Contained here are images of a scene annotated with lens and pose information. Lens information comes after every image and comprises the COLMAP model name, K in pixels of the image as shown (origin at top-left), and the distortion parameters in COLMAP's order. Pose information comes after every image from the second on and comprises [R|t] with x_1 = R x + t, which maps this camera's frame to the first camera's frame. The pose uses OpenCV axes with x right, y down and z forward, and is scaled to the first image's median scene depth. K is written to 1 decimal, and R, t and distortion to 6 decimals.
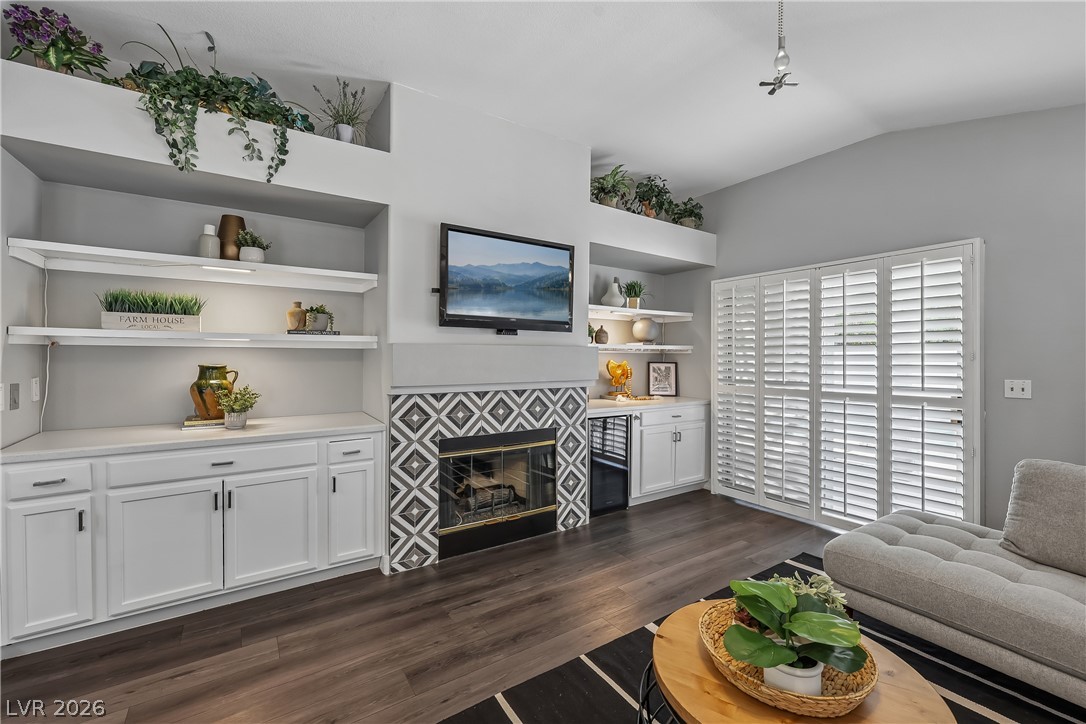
lens RADIAL K [[441.5, 0, 563.1], [0, 441.5, 356.3], [0, 0, 1]] dist [-0.006546, 0.001590]
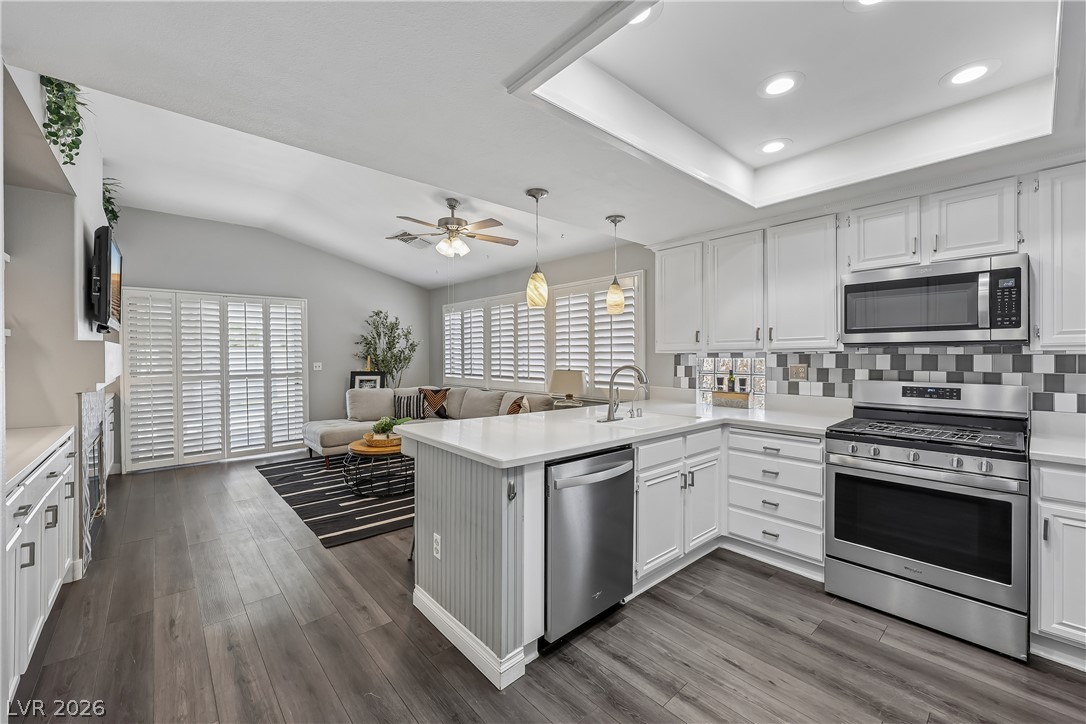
lens RADIAL K [[441.5, 0, 549.2], [0, 441.5, 358.4], [0, 0, 1]] dist [-0.006546, 0.001590]
pose [[-0.144568, -0.014714, 0.989385, -1.333205], [0.002193, 0.999882, 0.015191, -0.002538], [-0.989492, 0.004366, -0.144519, 0.083485]]
